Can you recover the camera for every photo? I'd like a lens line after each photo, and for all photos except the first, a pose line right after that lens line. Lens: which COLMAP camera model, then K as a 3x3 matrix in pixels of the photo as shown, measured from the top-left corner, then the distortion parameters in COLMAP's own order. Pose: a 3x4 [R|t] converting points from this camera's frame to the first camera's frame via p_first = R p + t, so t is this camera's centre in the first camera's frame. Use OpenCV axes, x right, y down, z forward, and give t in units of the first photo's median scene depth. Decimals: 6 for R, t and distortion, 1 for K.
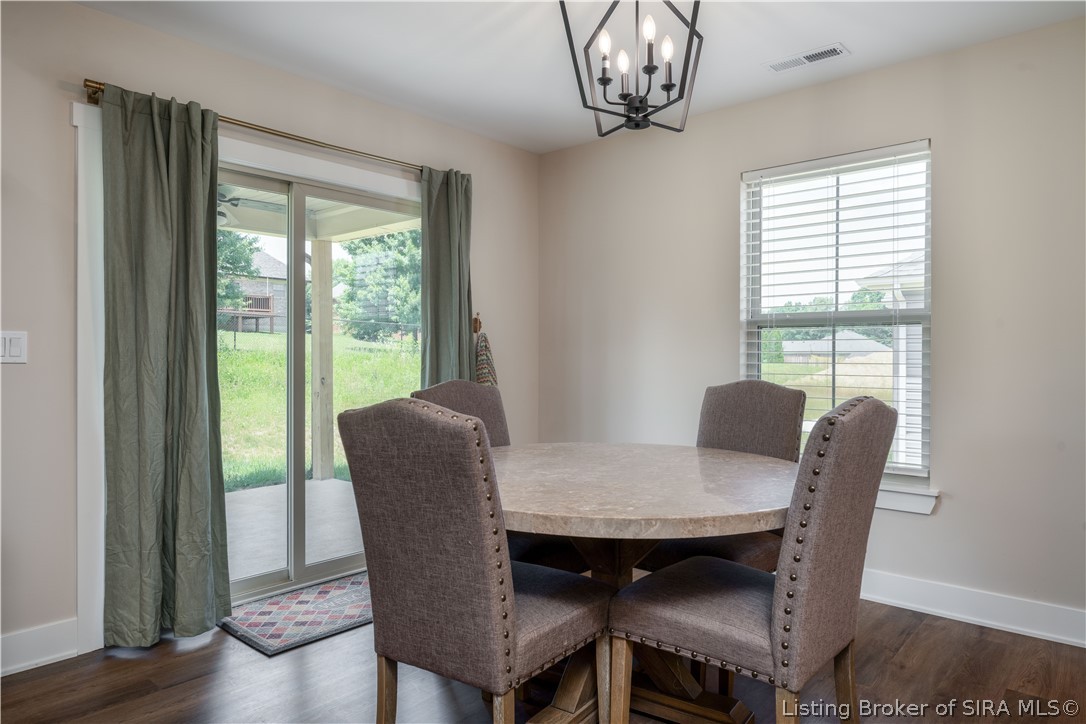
lens RADIAL K [[686.0, 0, 545.6], [0, 686.0, 358.6], [0, 0, 1]] dist [-0.007150, -0.000748]
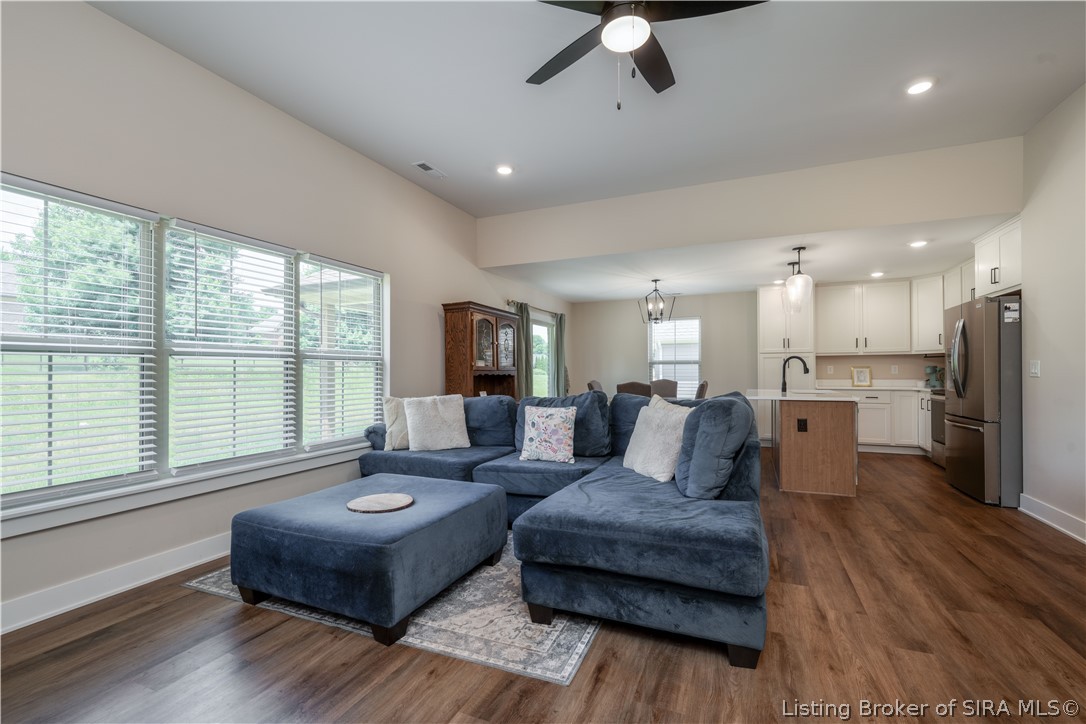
lens RADIAL K [[482.3, 0, 550.7], [0, 482.3, 371.4], [0, 0, 1]] dist [-0.003740, -0.000161]
pose [[0.950504, -0.006005, 0.310656, -0.877706], [0.008197, 0.999950, -0.005751, -0.002362], [-0.310605, 0.008013, 0.950505, -1.063491]]
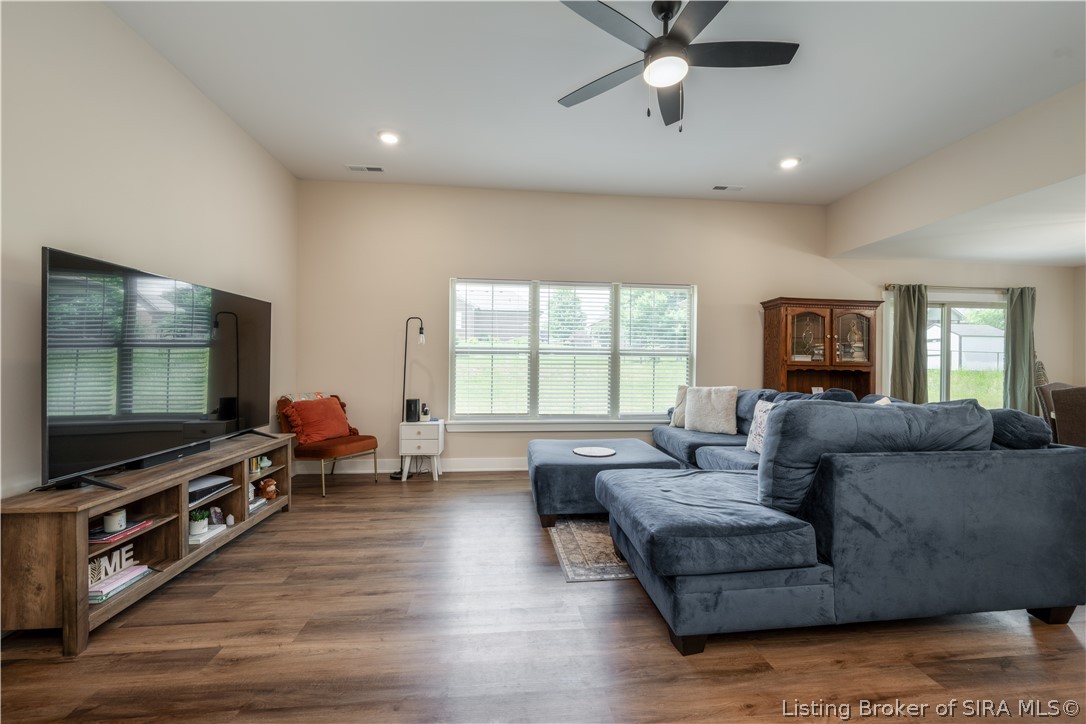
lens RADIAL K [[452.9, 0, 548.3], [0, 452.9, 363.8], [0, 0, 1]] dist [-0.003615, -0.000308]
pose [[0.726787, 0.006784, -0.686829, -0.257790], [-0.013379, 0.999901, -0.004281, -0.003864], [0.686732, 0.012301, 0.726806, -1.110674]]
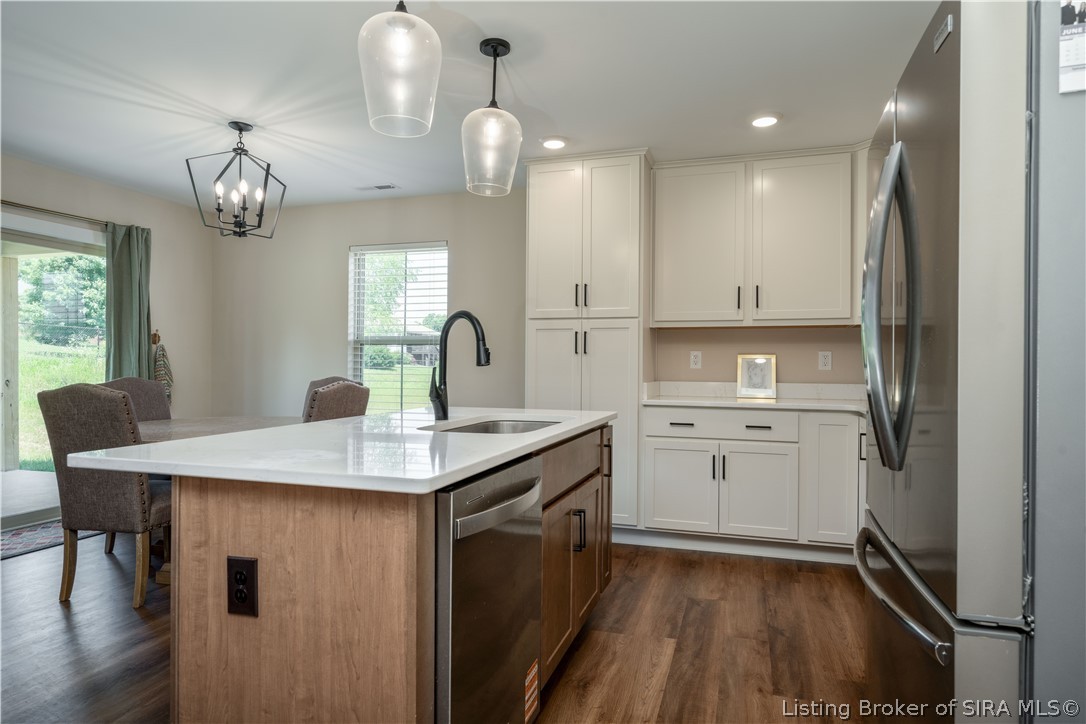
lens RADIAL K [[638.3, 0, 554.7], [0, 638.3, 365.3], [0, 0, 1]] dist [0.004933, -0.006673]
pose [[0.917216, 0.005103, 0.398357, 0.130649], [-0.004773, 0.999987, -0.001819, 0.002685], [-0.398361, -0.000233, 0.917229, -0.514268]]
